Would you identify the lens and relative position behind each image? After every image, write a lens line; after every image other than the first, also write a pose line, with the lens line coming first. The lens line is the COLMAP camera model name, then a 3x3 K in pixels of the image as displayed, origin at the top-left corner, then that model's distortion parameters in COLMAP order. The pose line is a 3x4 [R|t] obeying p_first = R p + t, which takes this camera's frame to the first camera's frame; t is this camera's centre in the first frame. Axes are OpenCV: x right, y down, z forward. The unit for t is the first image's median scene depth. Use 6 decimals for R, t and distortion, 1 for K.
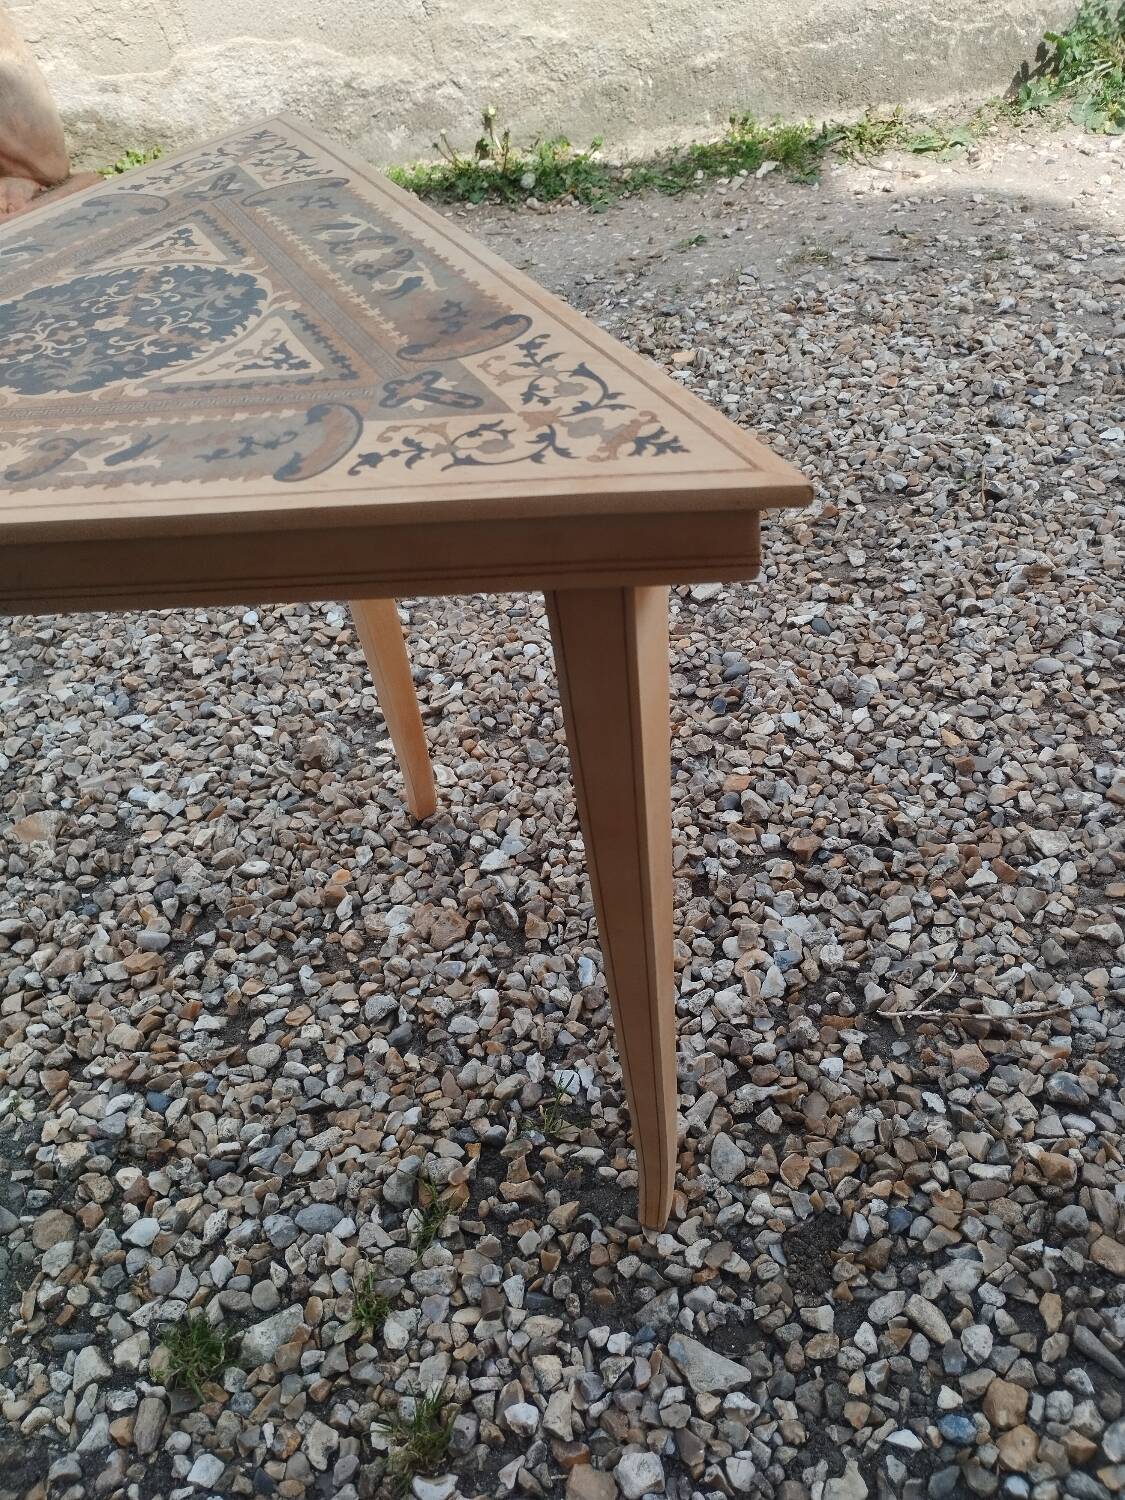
lens RADIAL K [[1307.3, 0, 572.0], [0, 1307.3, 750.6], [0, 0, 1]] dist [0.062708, -0.094391]
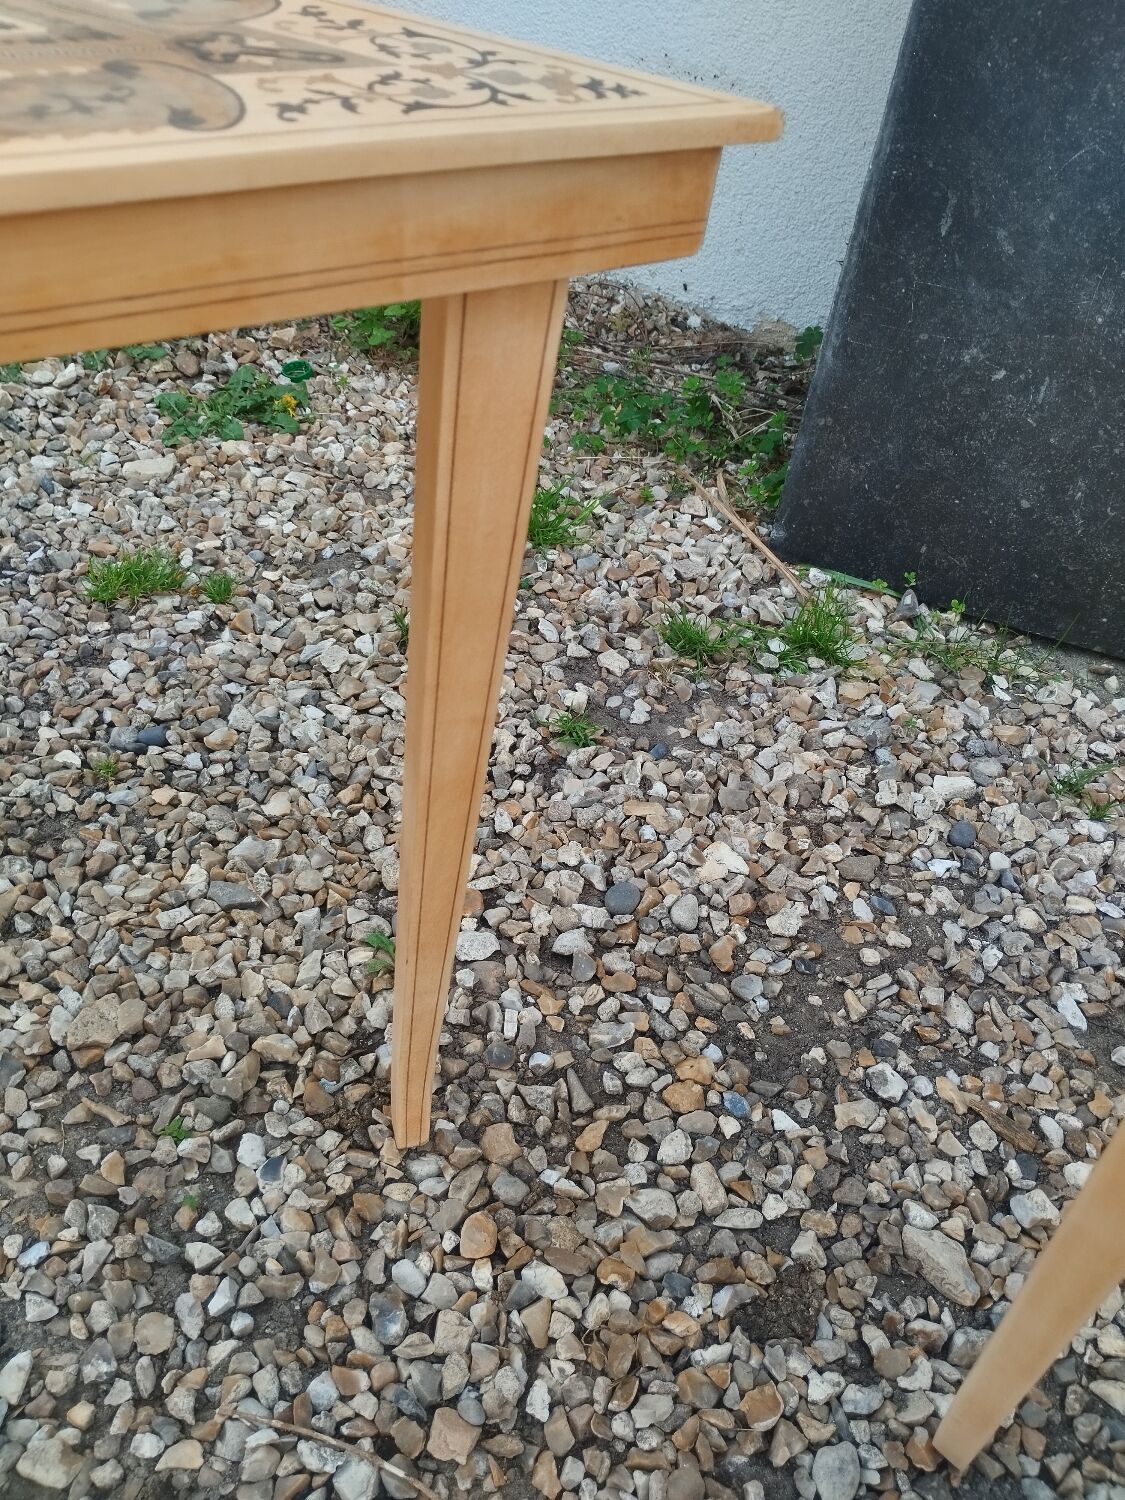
lens RADIAL K [[1279.6, 0, 547.7], [0, 1279.6, 750.3], [0, 0, 1]] dist [0.056189, -0.082211]
pose [[-0.906073, -0.276806, 0.320016, 0.137671], [0.256301, 0.242725, 0.935625, -0.474682], [-0.336662, 0.929765, -0.148981, 0.745790]]
